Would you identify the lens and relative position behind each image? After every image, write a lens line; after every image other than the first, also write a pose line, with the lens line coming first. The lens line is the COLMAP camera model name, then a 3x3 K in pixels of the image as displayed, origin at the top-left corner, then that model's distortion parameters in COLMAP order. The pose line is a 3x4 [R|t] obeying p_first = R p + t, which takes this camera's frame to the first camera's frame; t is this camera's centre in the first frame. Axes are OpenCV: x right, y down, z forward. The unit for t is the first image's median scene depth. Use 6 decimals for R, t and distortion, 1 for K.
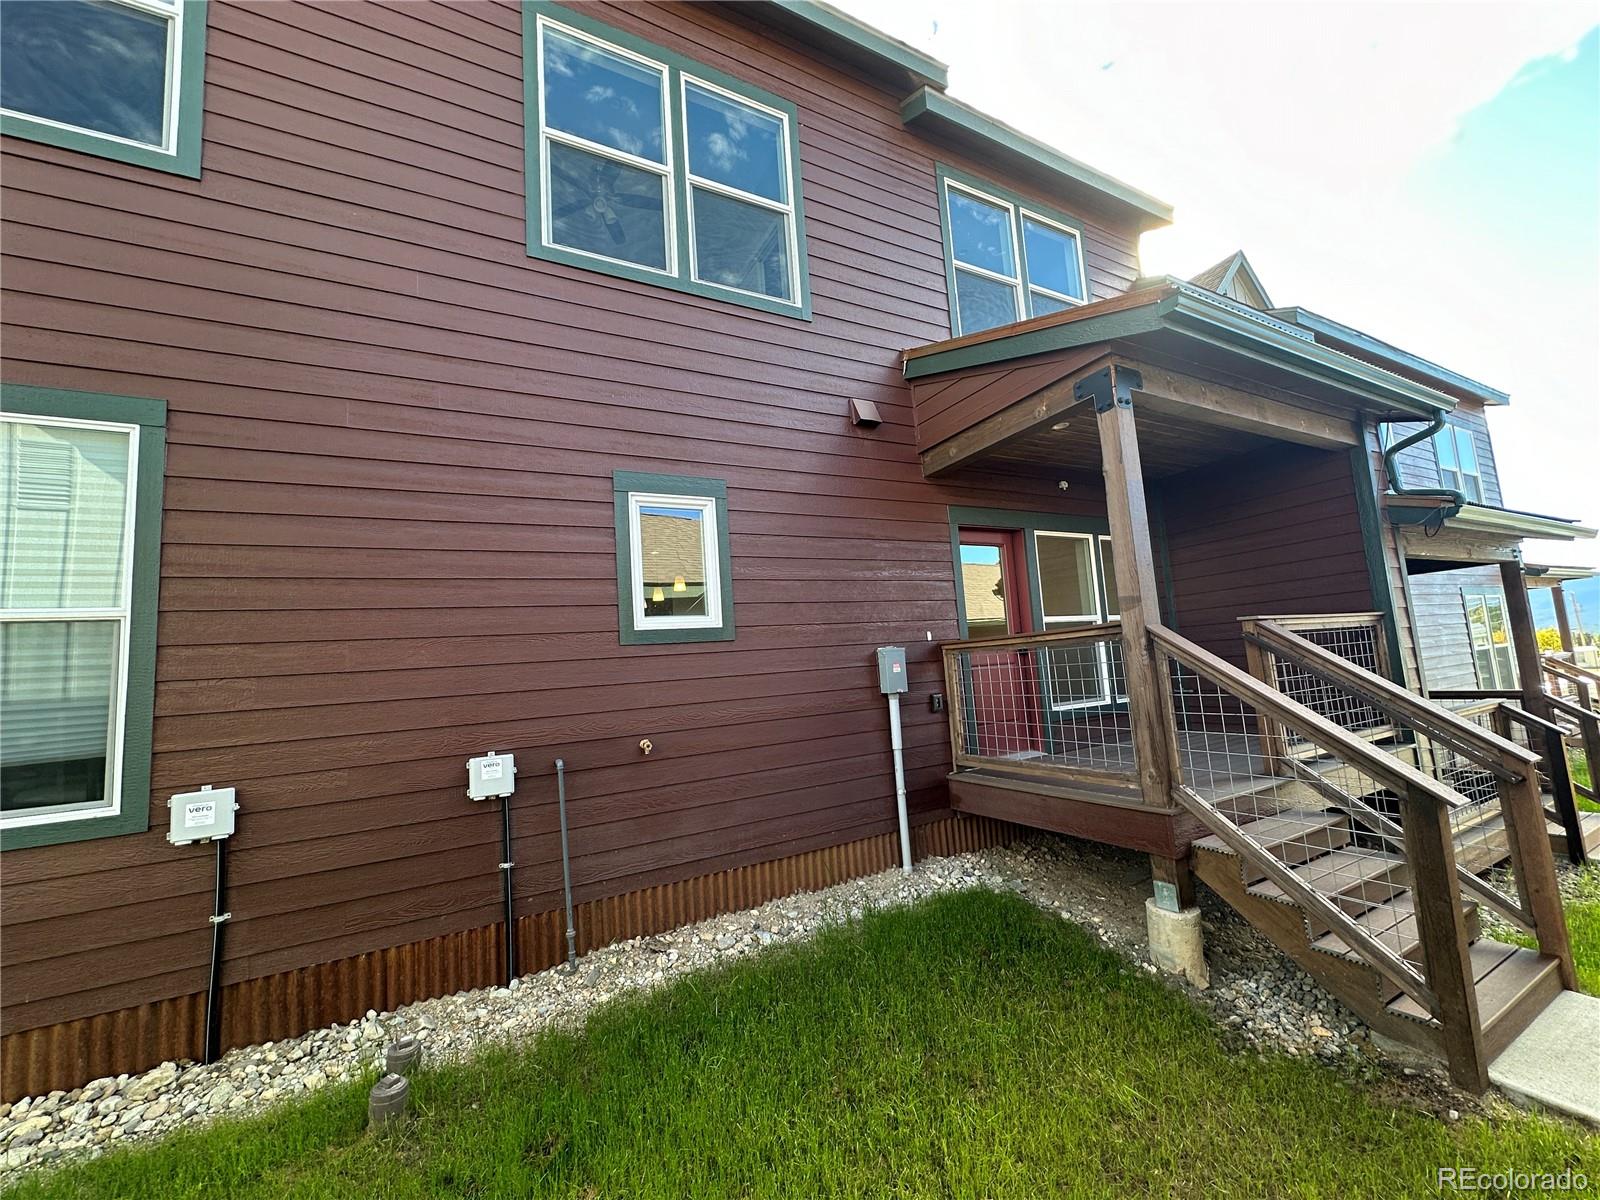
lens RADIAL K [[636.1, 0, 801.3], [0, 636.1, 602.2], [0, 0, 1]] dist [0.000483, 0.000286]
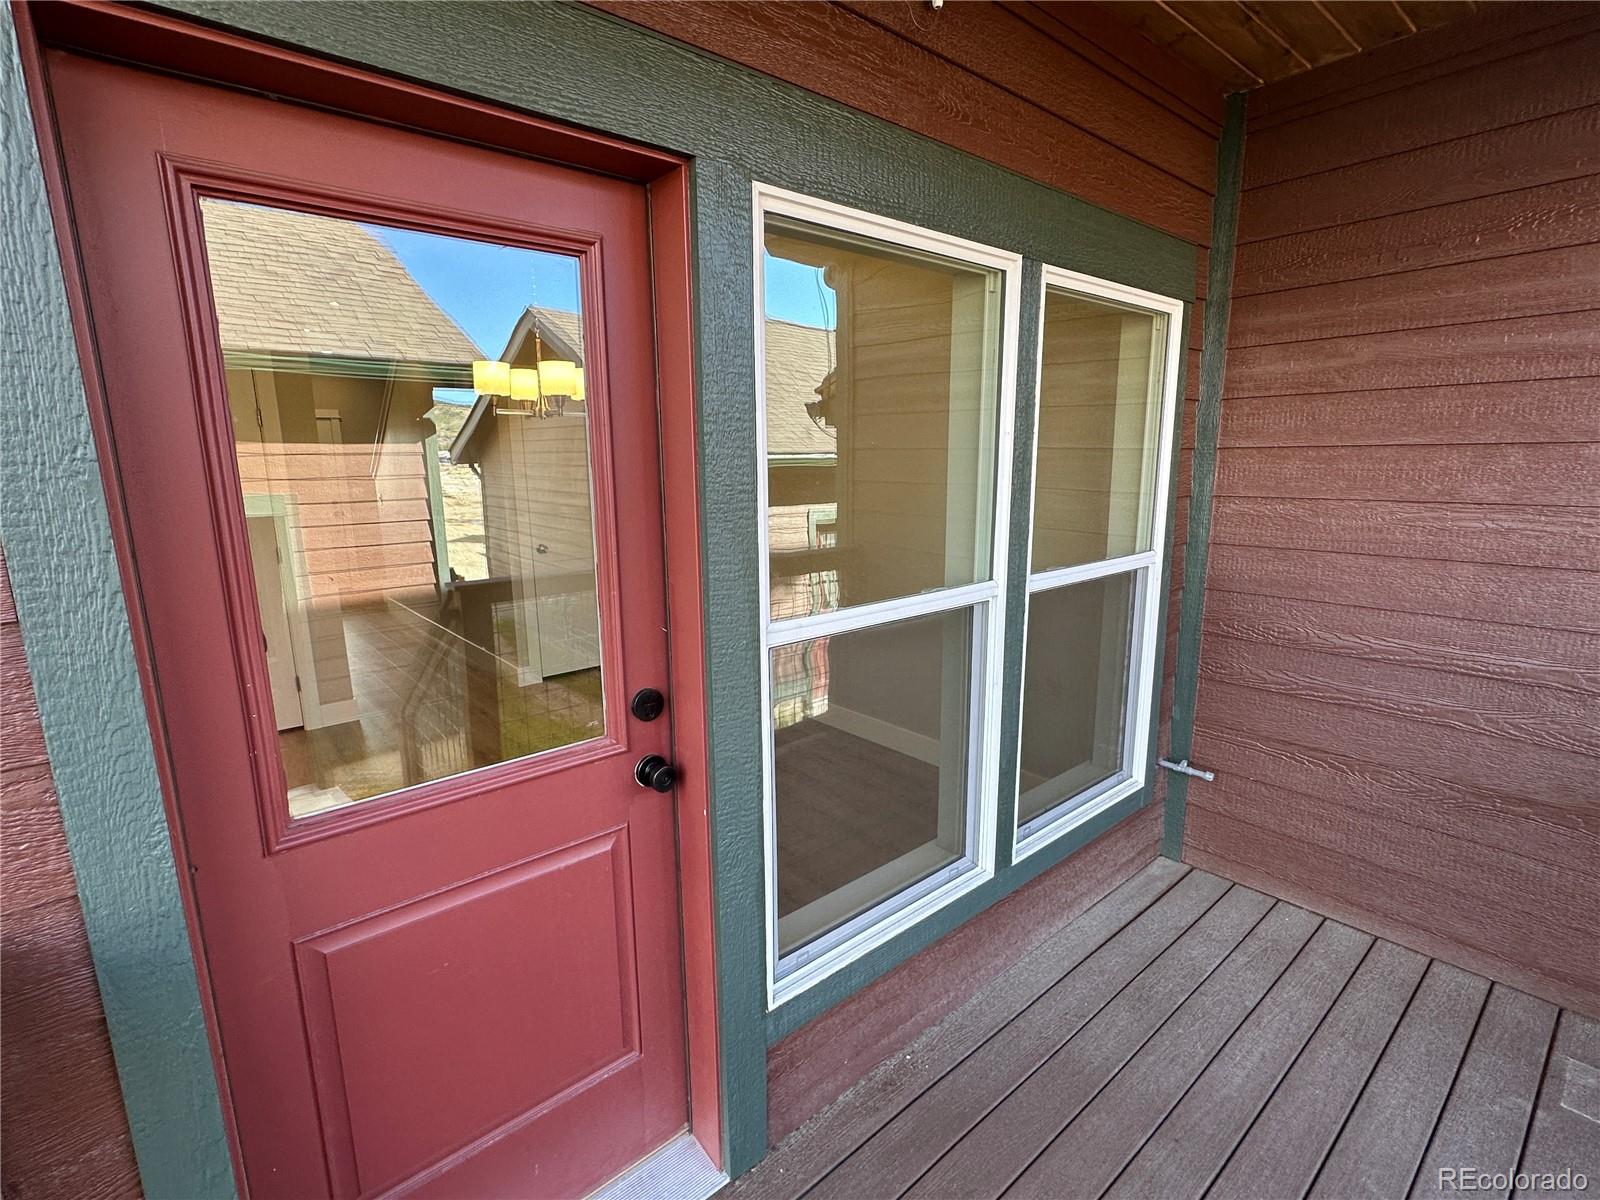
lens RADIAL K [[763.5, 0, 800.0], [0, 763.5, 600.0], [0, 0, 1]] dist [-0.002949, -0.000825]
pose [[0.975847, 0.014772, 0.217953, 0.424102], [-0.076608, 0.957491, 0.278104, -0.073887], [-0.204580, -0.288084, 0.935497, 0.958108]]
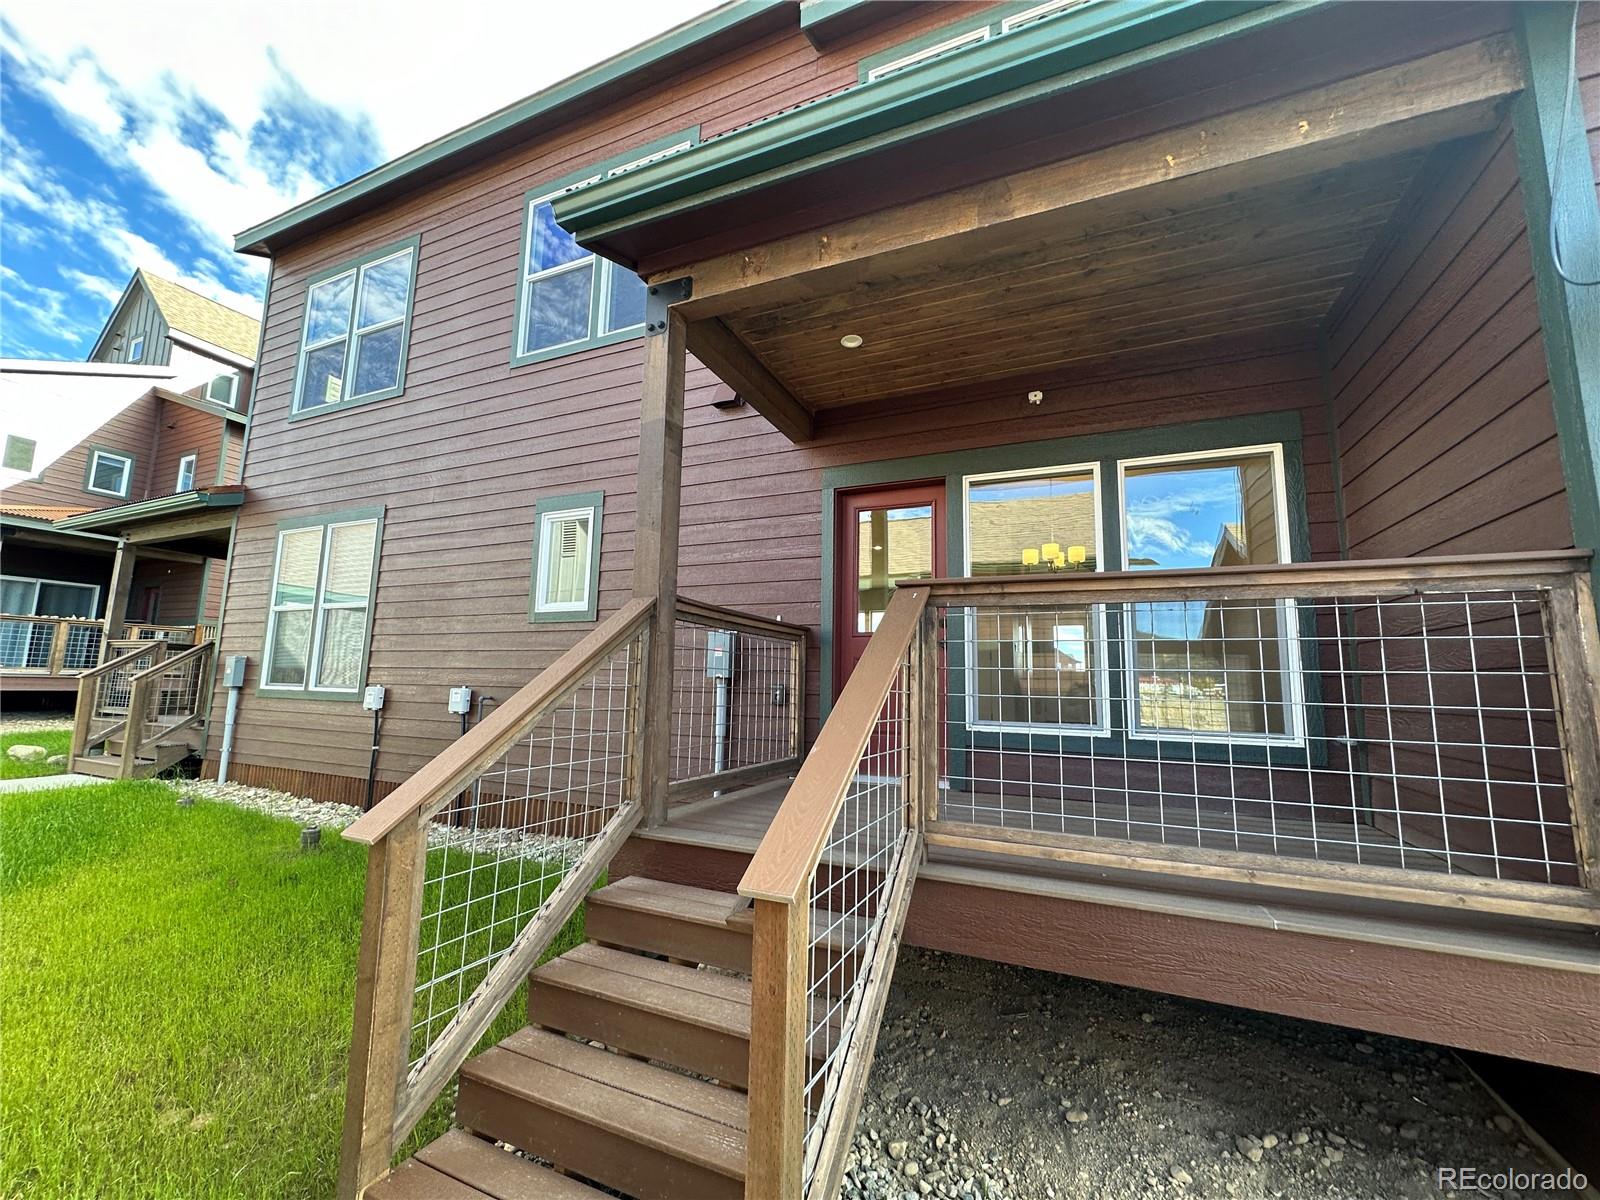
lens RADIAL K [[636.1, 0, 801.3], [0, 636.1, 602.2], [0, 0, 1]] dist [0.000483, 0.000286]
pose [[0.613049, -0.022044, -0.789737, 1.044886], [0.020102, 0.999722, -0.012300, 0.044153], [0.789789, -0.008335, 0.613322, 0.531094]]
